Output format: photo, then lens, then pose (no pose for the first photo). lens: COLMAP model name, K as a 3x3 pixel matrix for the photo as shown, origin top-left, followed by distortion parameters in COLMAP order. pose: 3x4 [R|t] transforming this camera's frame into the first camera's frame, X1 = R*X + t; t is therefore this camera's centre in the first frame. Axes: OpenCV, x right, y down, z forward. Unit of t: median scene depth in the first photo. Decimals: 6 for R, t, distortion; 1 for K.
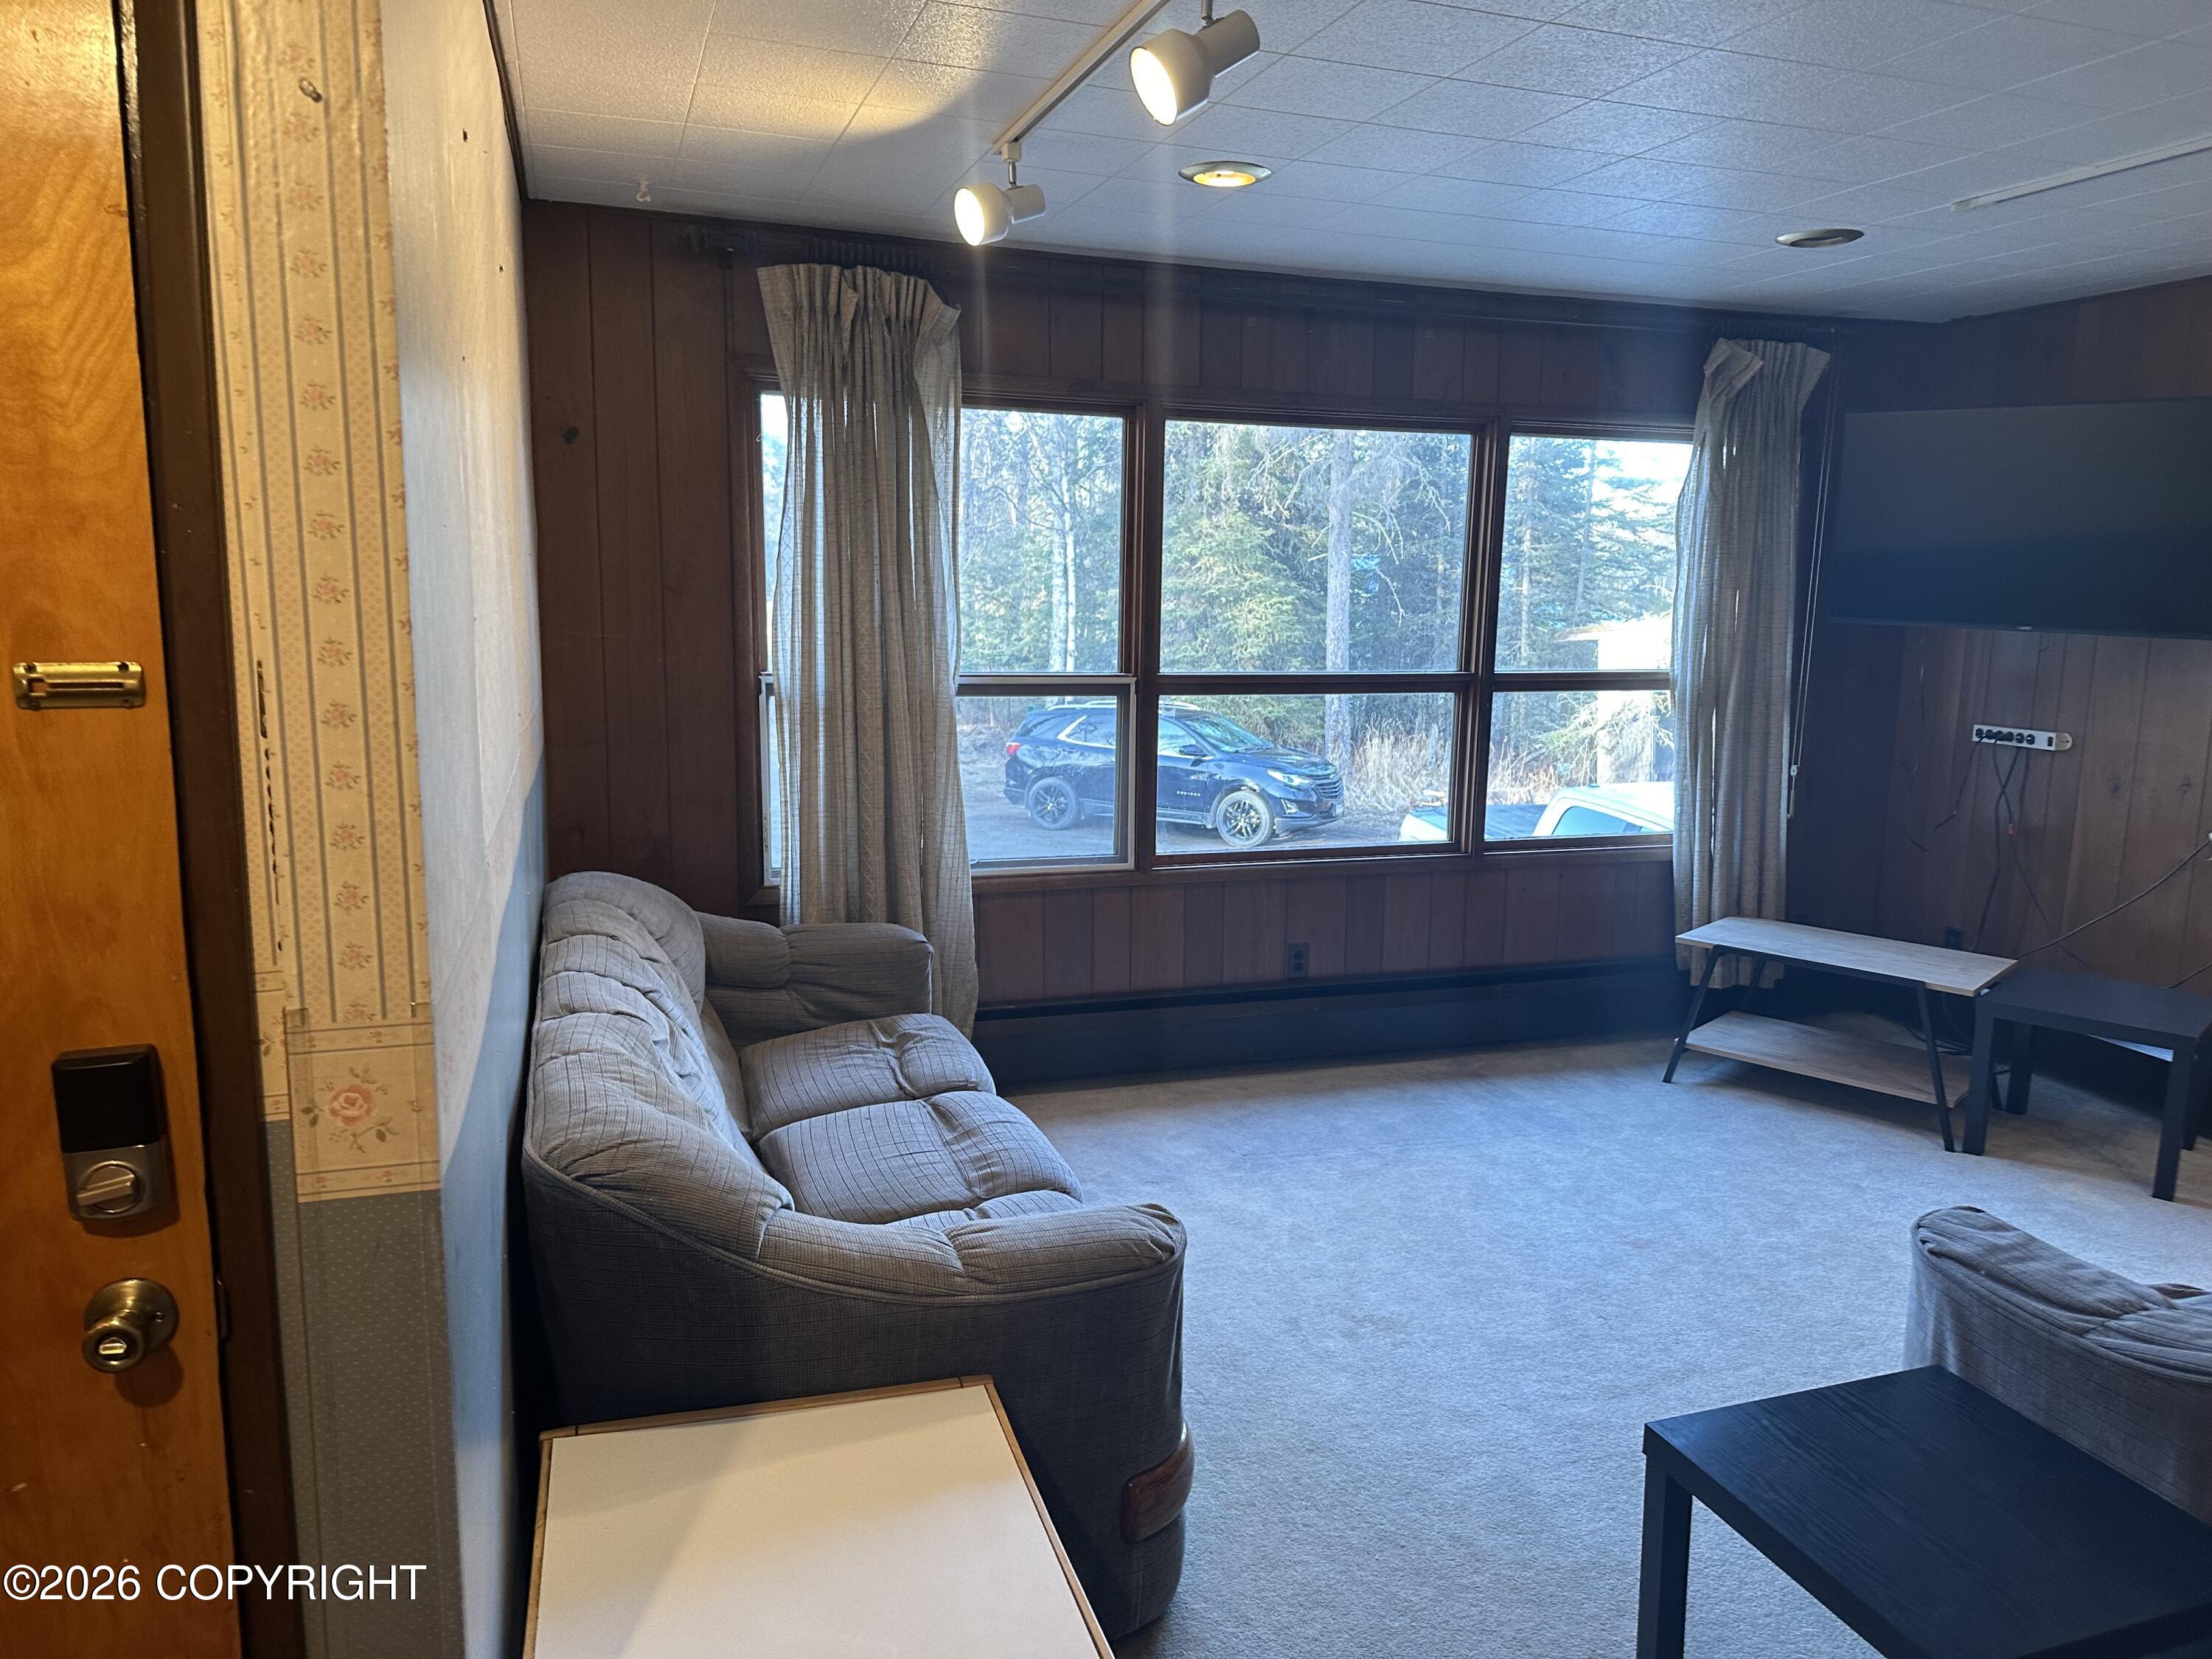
lens RADIAL K [[1550.6, 0, 1123.7], [0, 1550.6, 822.2], [0, 0, 1]] dist [0.056920, -0.078185]
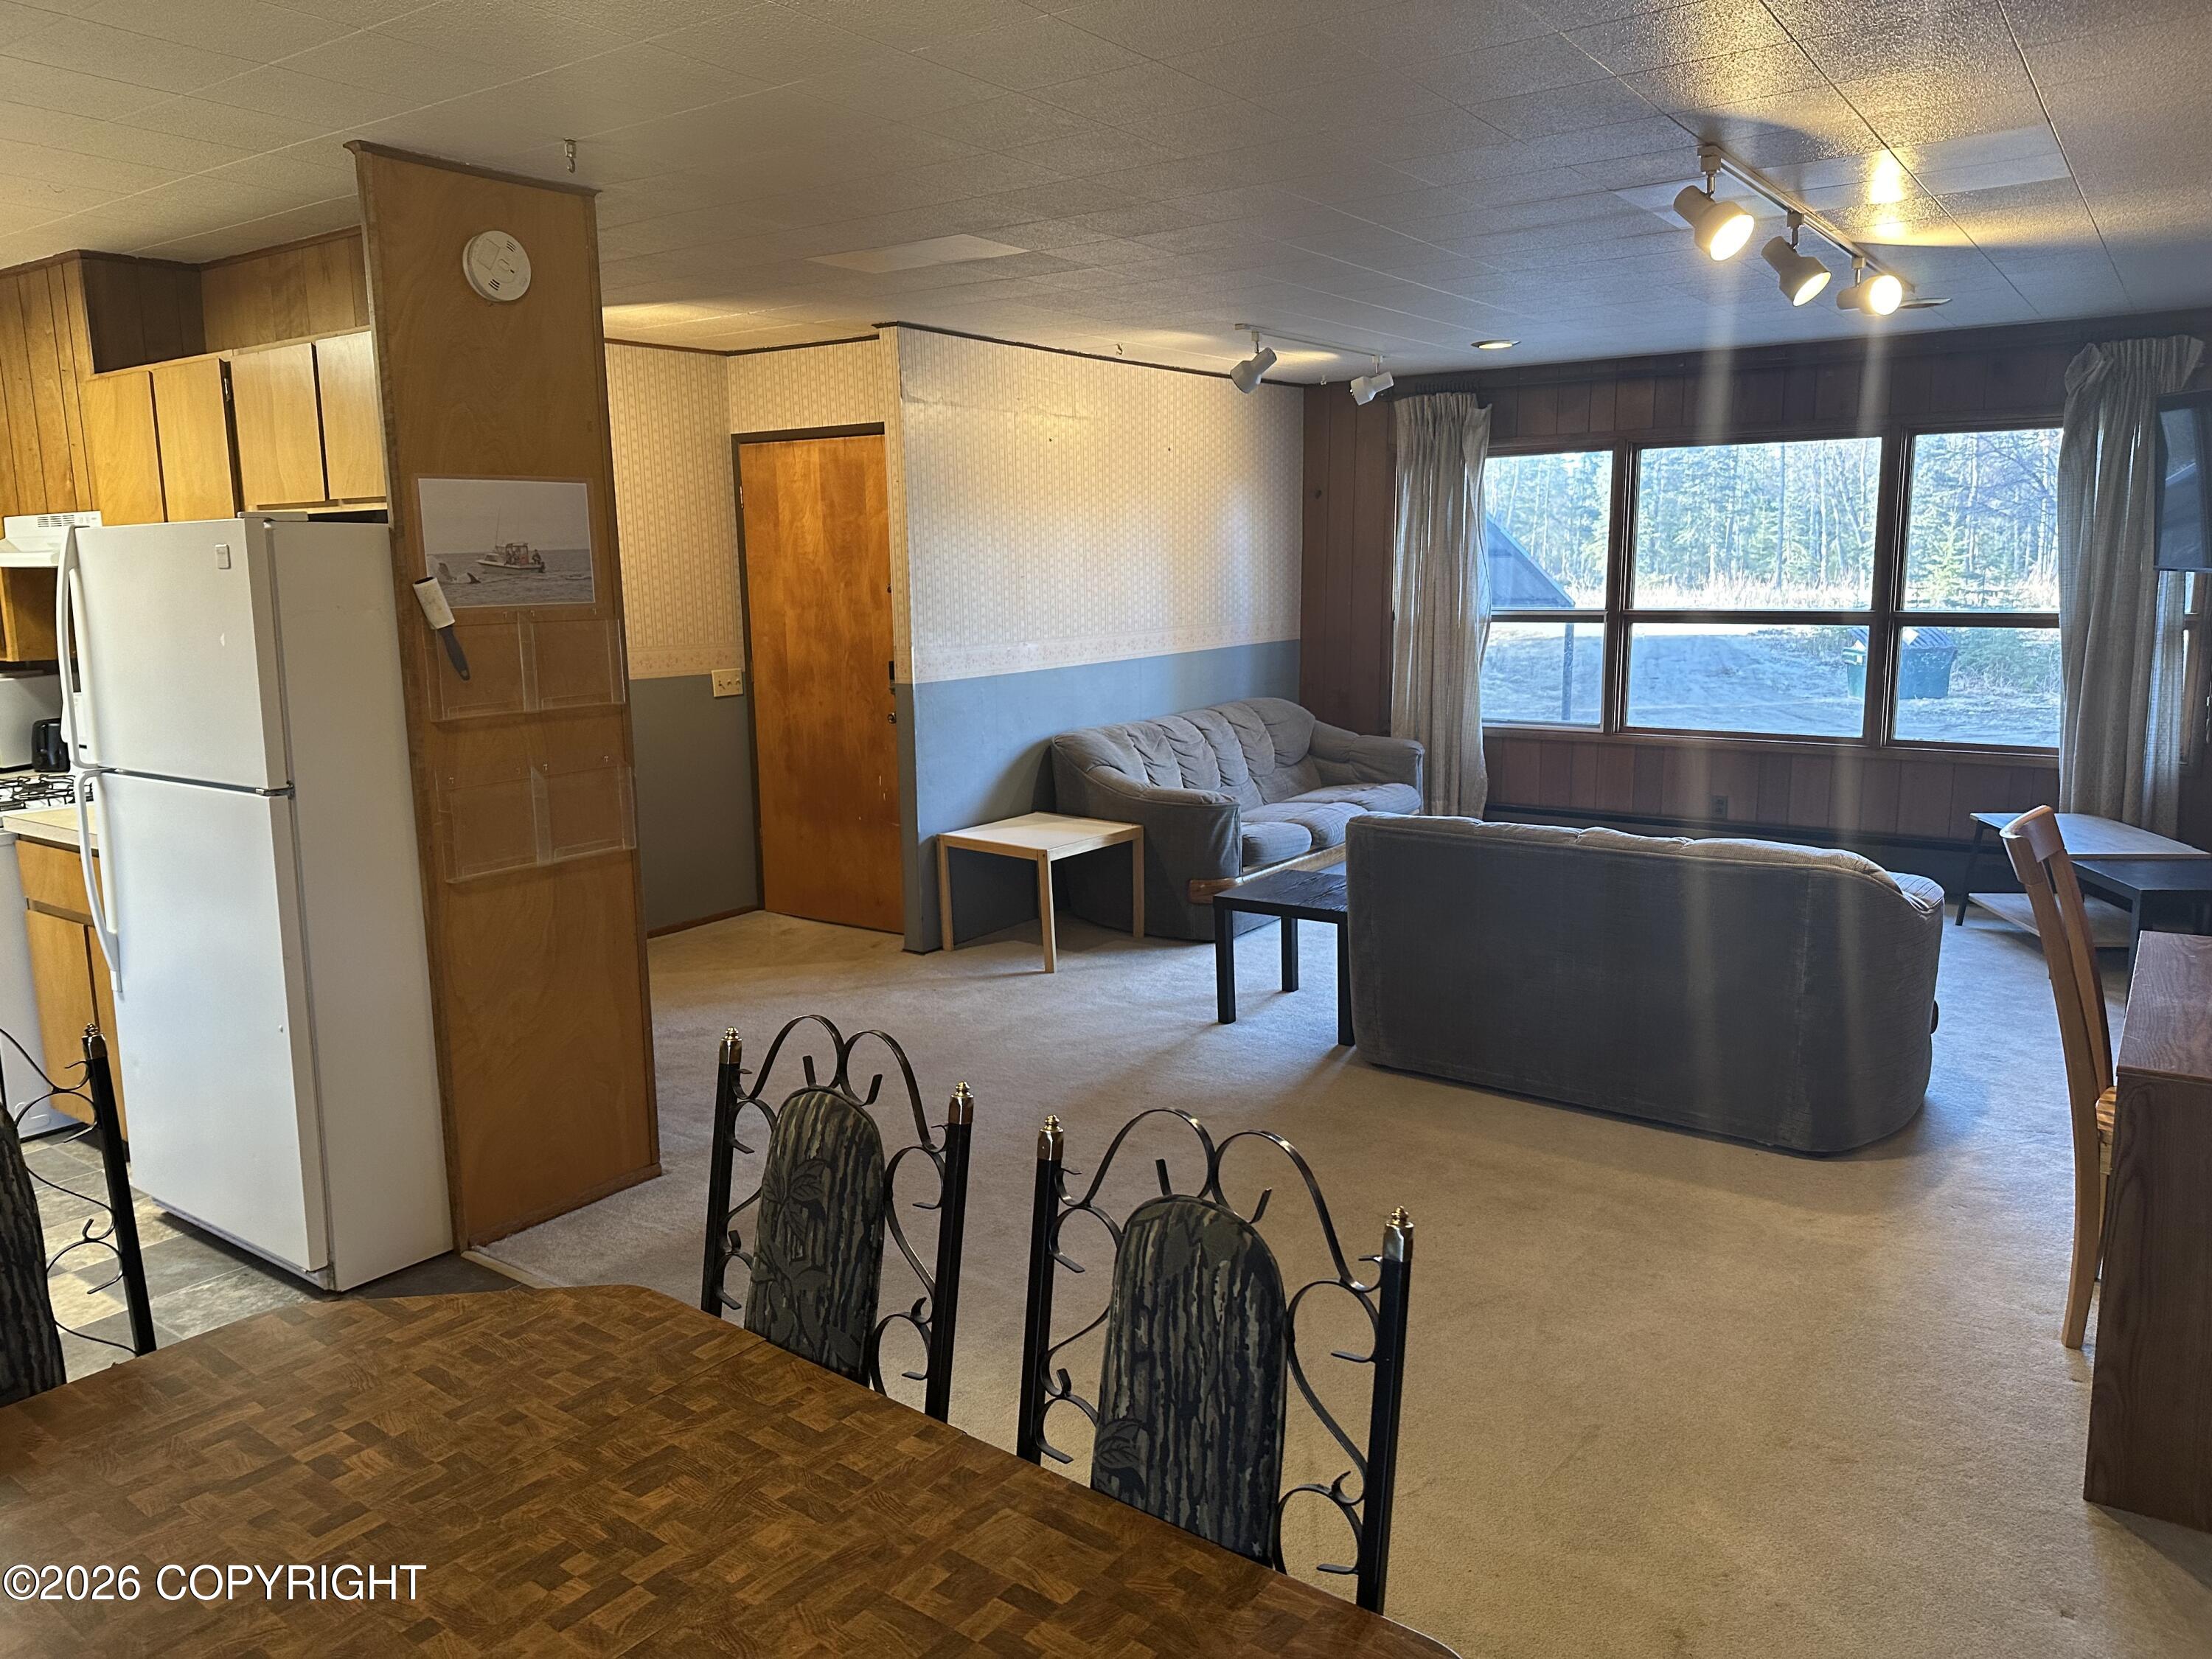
lens RADIAL K [[1550.6, 0, 1109.3], [0, 1550.6, 834.5], [0, 0, 1]] dist [0.056920, -0.078185]
pose [[0.570025, 0.124979, -0.812066, 1.009586], [-0.087267, 0.991982, 0.091412, 0.030889], [0.816980, 0.018759, 0.576361, -0.341361]]
